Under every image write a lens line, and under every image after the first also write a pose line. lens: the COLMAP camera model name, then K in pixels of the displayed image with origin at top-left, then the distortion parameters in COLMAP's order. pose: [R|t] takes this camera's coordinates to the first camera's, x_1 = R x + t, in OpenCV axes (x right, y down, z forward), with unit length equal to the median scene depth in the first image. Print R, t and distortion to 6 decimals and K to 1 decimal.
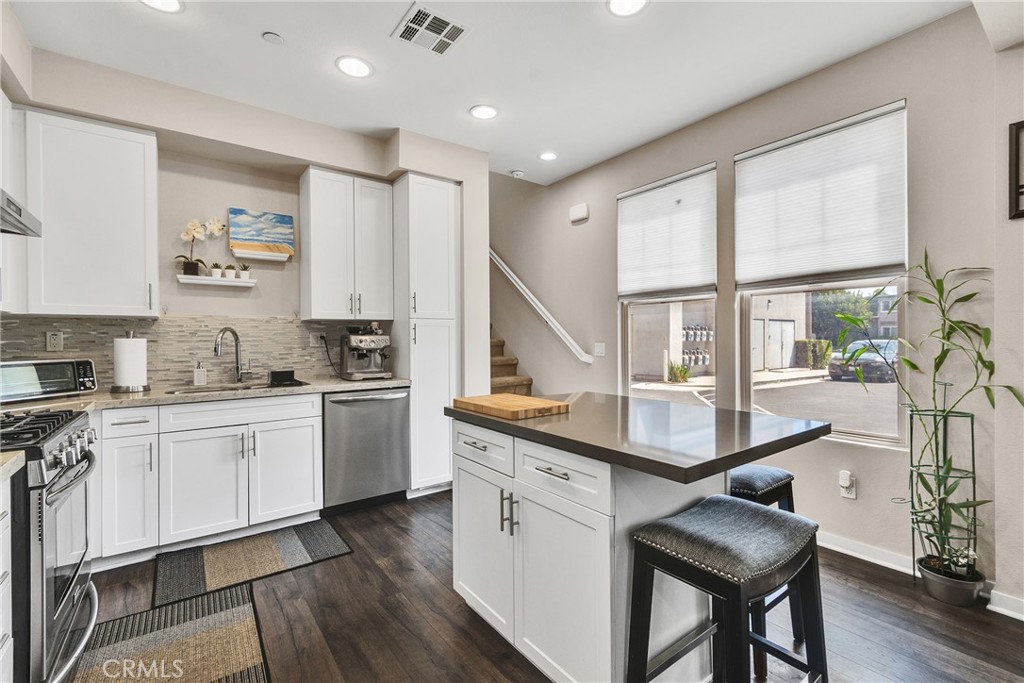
lens RADIAL K [[449.5, 0, 515.7], [0, 449.5, 338.6], [0, 0, 1]] dist [0.002620, -0.001142]
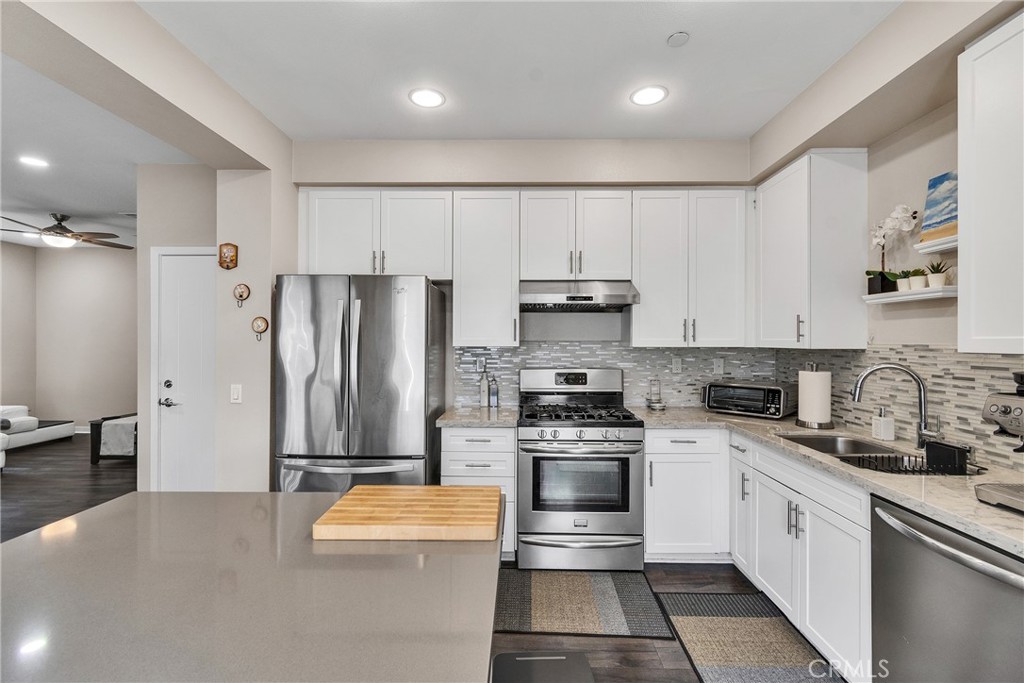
lens RADIAL K [[449.5, 0, 515.7], [0, 449.5, 338.6], [0, 0, 1]] dist [0.002620, -0.001142]
pose [[-0.612122, 0.000902, -0.790762, 0.269492], [-0.000945, 0.999998, 0.001872, -0.065210], [0.790762, 0.001893, -0.612120, 0.990741]]
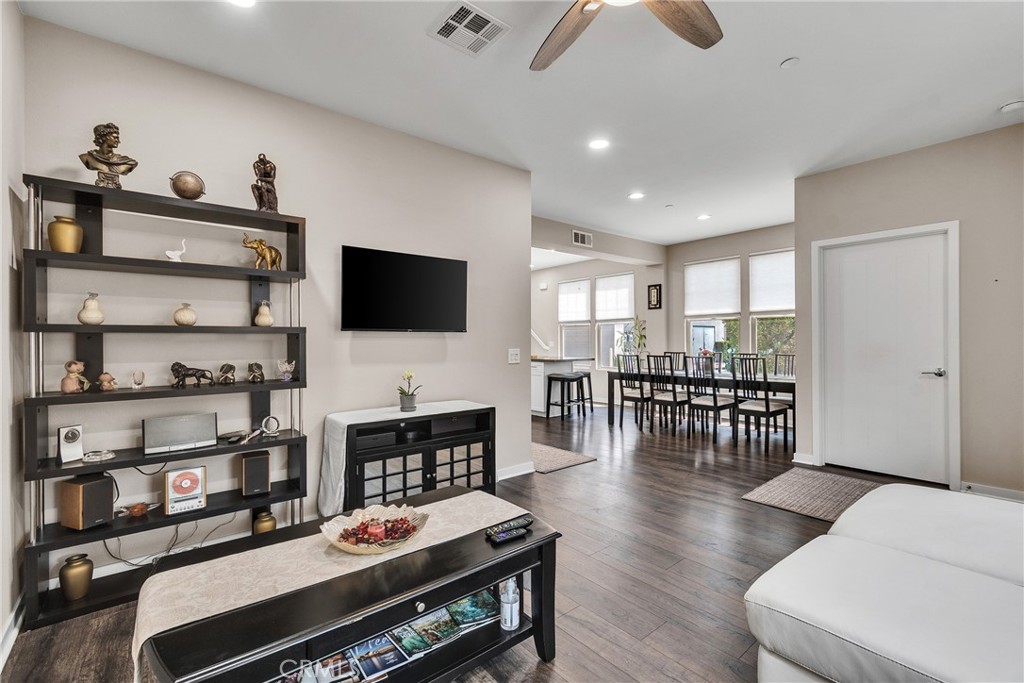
lens RADIAL K [[449.5, 0, 515.7], [0, 449.5, 338.6], [0, 0, 1]] dist [0.002620, -0.001142]
pose [[0.998817, 0.000145, 0.048617, -0.168510], [0.000036, 0.999993, -0.003717, 0.005283], [-0.048617, 0.003715, 0.998811, -1.889605]]
